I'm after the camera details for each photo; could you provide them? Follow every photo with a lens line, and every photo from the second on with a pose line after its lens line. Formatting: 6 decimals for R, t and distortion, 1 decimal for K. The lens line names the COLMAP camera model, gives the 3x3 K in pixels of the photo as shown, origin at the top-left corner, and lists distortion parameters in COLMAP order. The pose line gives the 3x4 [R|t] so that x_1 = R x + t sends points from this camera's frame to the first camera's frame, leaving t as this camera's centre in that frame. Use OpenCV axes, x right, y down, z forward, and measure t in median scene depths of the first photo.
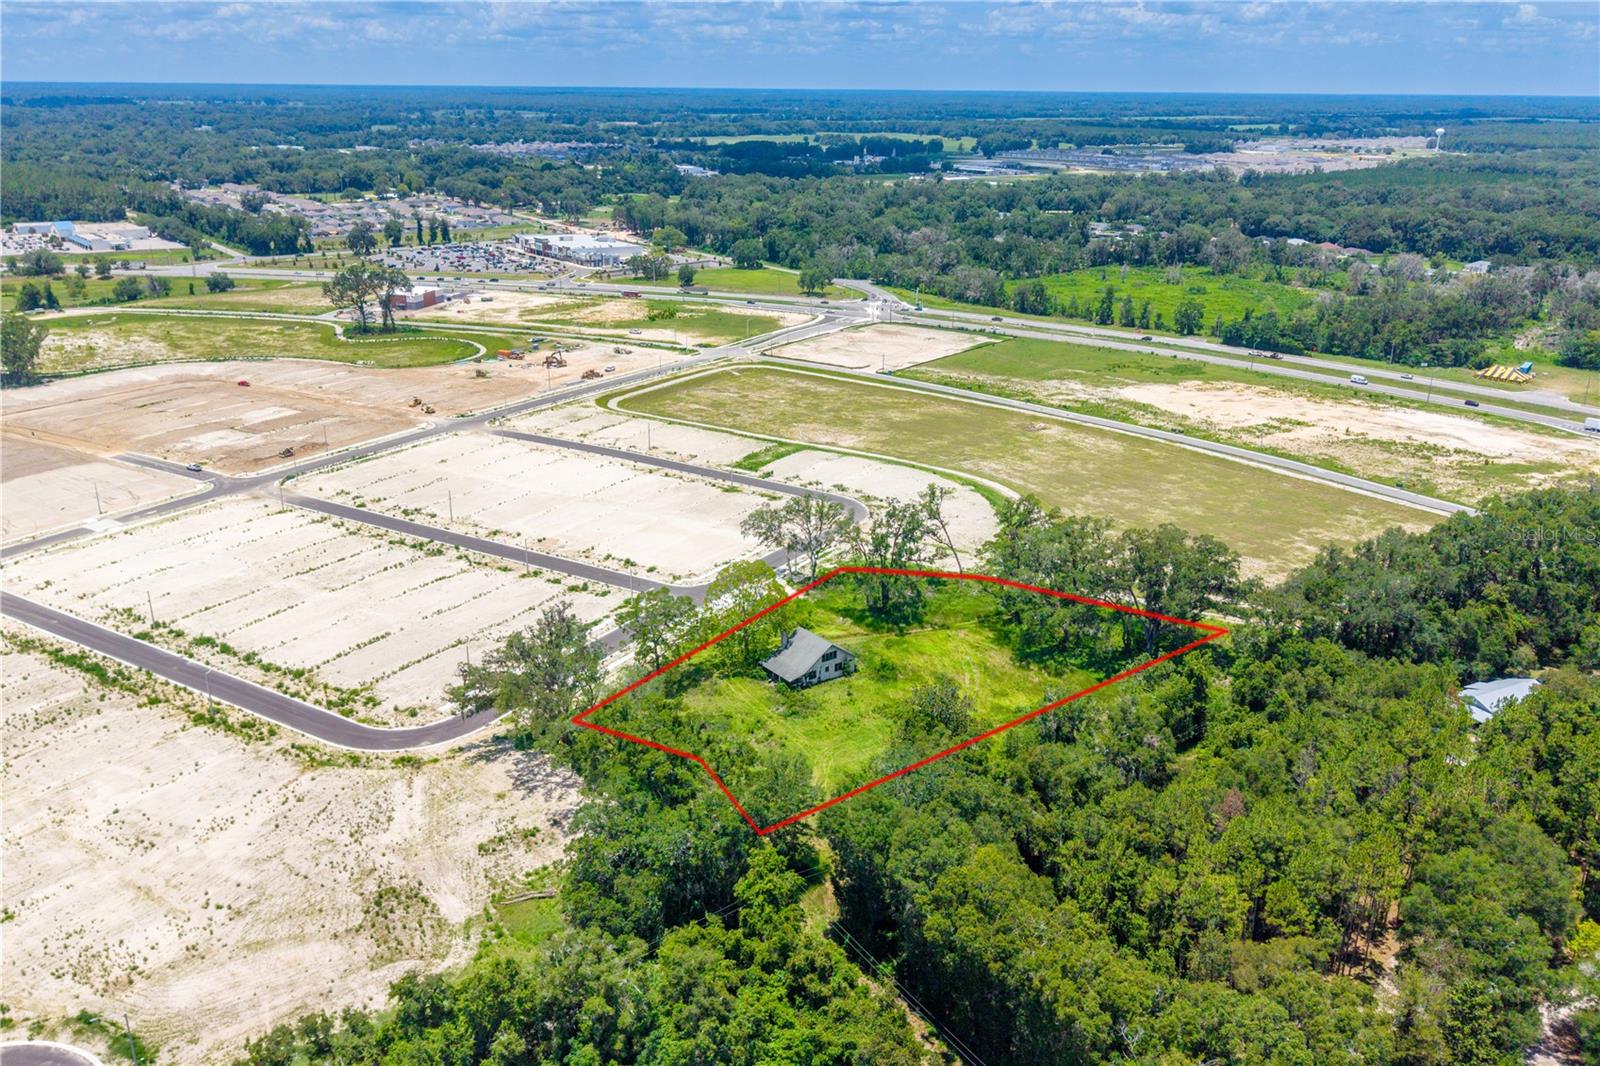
lens RADIAL K [[1270.0, 0, 782.6], [0, 1270.0, 534.4], [0, 0, 1]] dist [0.062068, -0.123625]
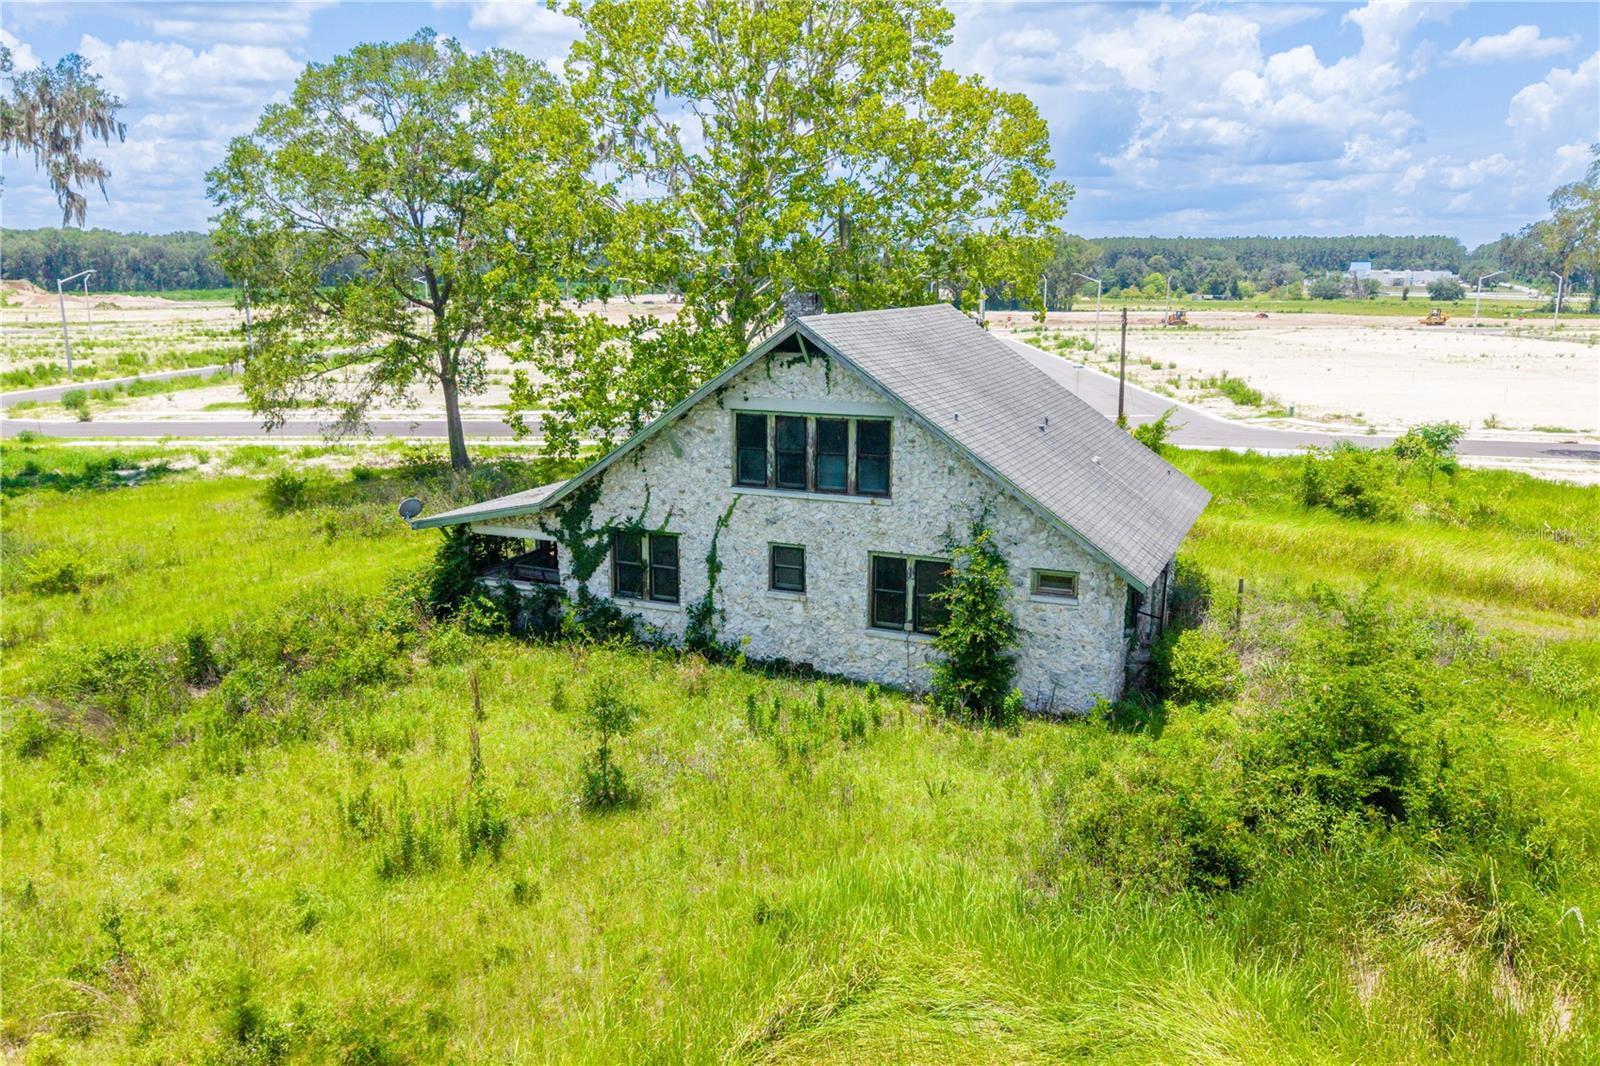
lens RADIAL K [[1286.2, 0, 843.1], [0, 1286.2, 534.4], [0, 0, 1]] dist [0.011258, -0.006132]
pose [[0.513713, 0.178618, -0.839163, 0.083767], [-0.285337, 0.957981, 0.029233, 0.062295], [0.809124, 0.224427, 0.543094, 0.595490]]
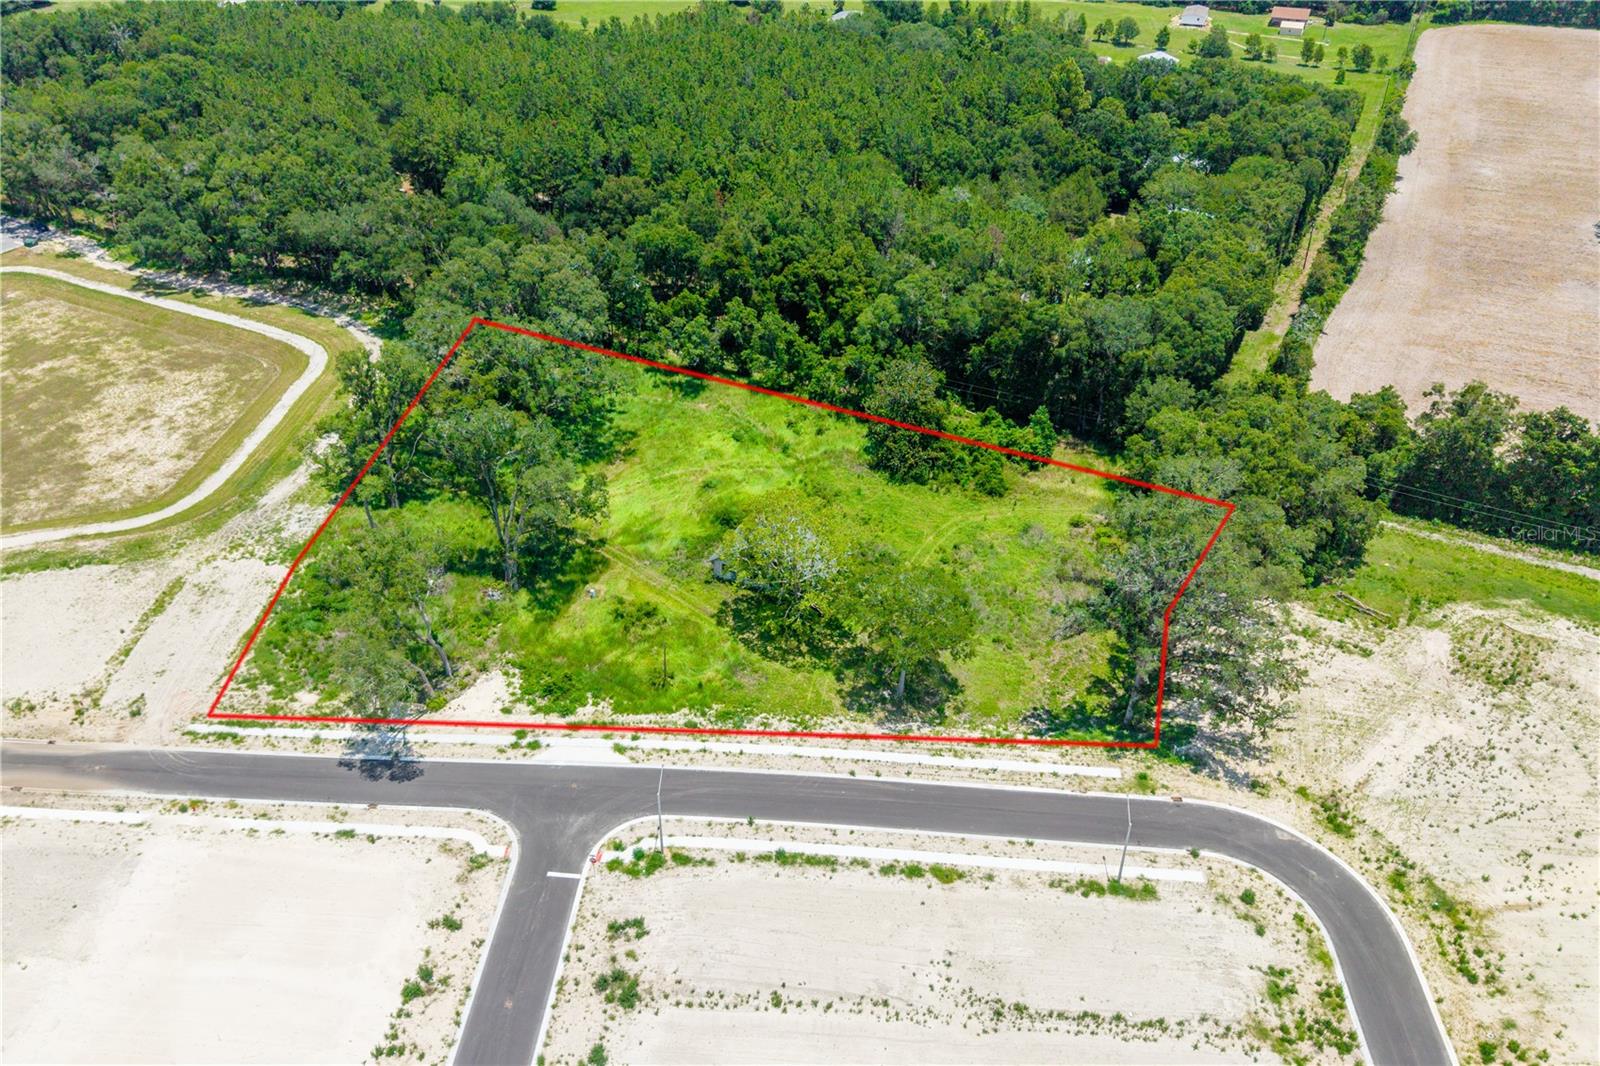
lens RADIAL K [[1273.6, 0, 793.8], [0, 1273.6, 533.1], [0, 0, 1]] dist [0.004091, 0.010604]
pose [[-0.478721, -0.493204, 0.726344, -0.314844], [0.288474, 0.693009, 0.660697, -0.241052], [-0.829222, 0.525821, -0.189481, 0.715771]]
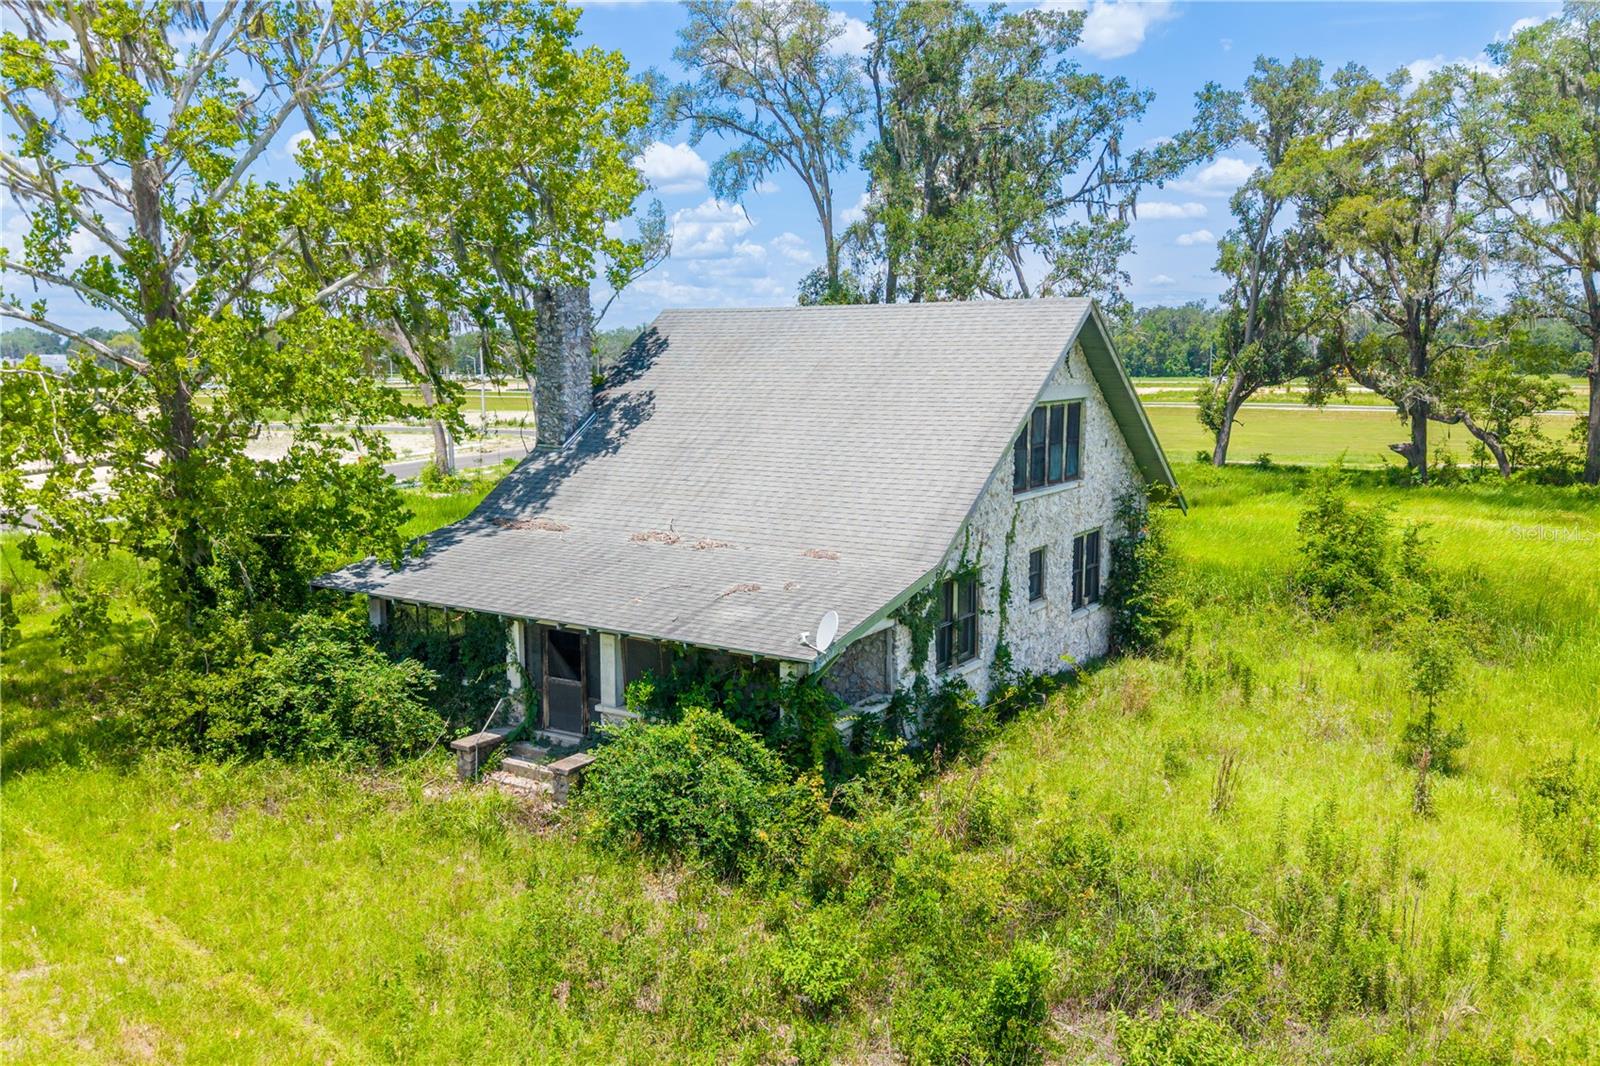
lens RADIAL K [[1271.6, 0, 768.6], [0, 1271.6, 531.5], [0, 0, 1]] dist [0.015373, -0.009811]
pose [[0.941432, -0.052670, 0.333064, -0.011859], [0.118195, 0.976604, -0.179651, 0.074857], [-0.315810, 0.208496, 0.925632, 0.576774]]
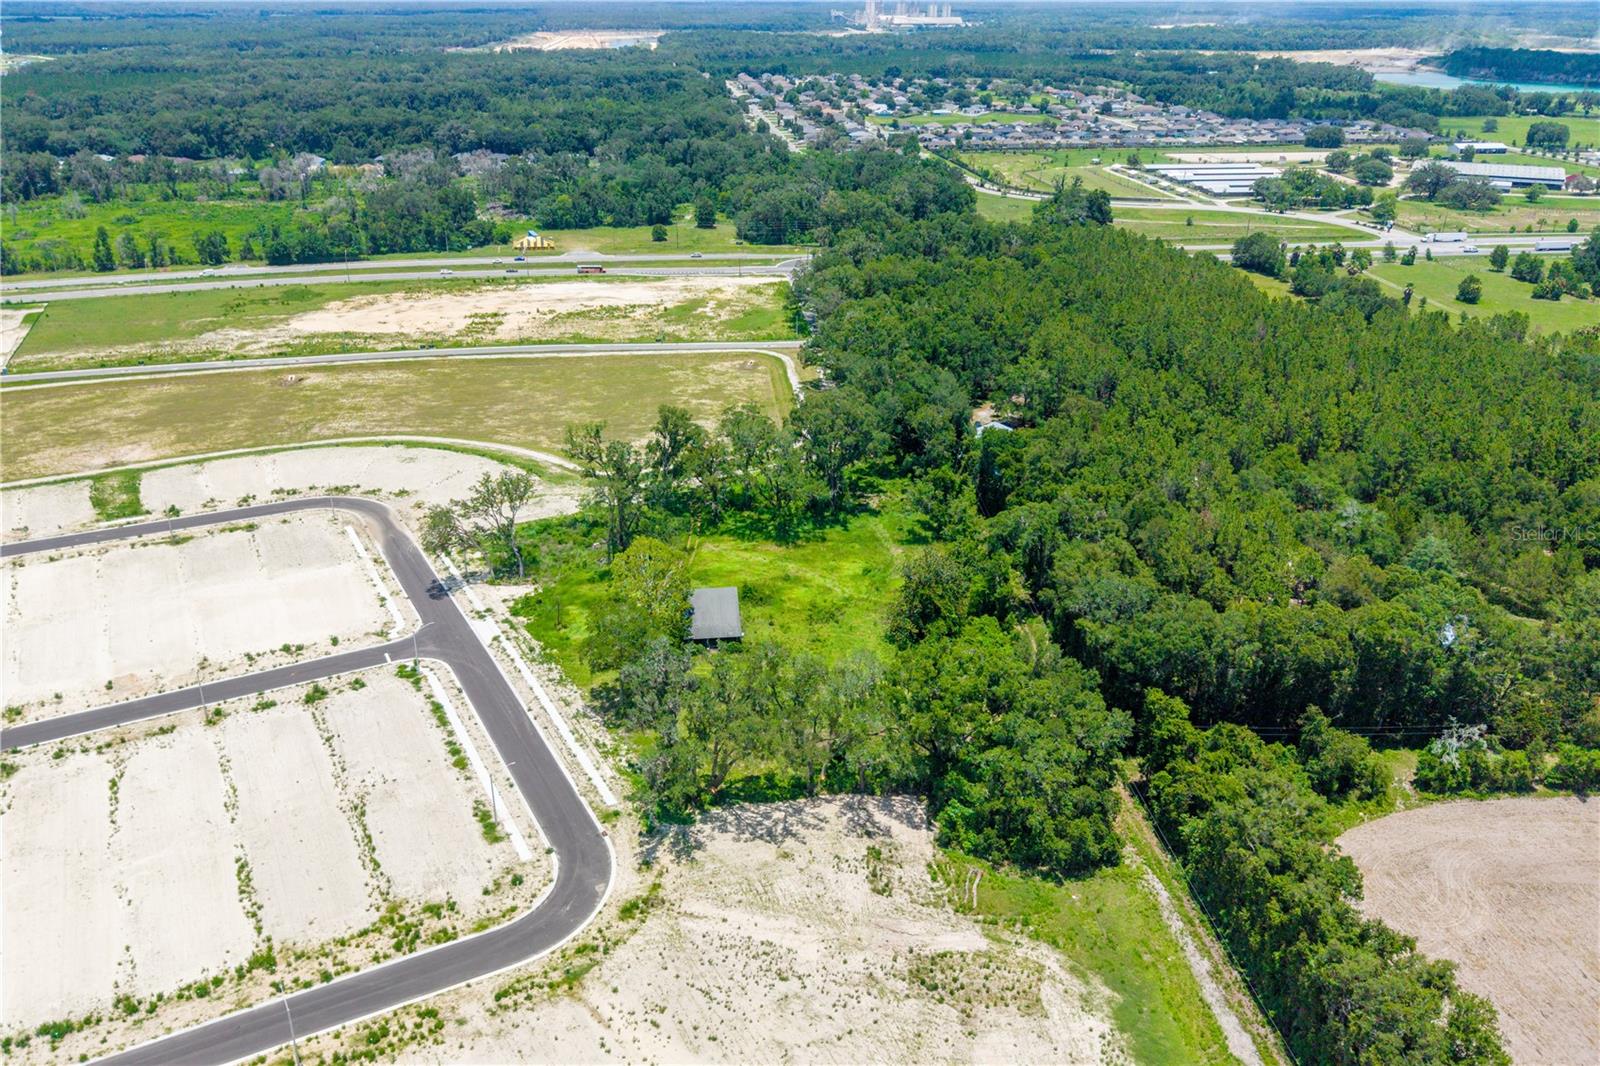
lens RADIAL K [[1269.2, 0, 788.4], [0, 1269.2, 531.2], [0, 0, 1]] dist [0.041685, -0.063087]
pose [[0.489979, -0.345825, 0.800203, -0.437870], [0.290032, 0.930321, 0.224466, -0.098532], [-0.822072, 0.122101, 0.556138, 0.267296]]
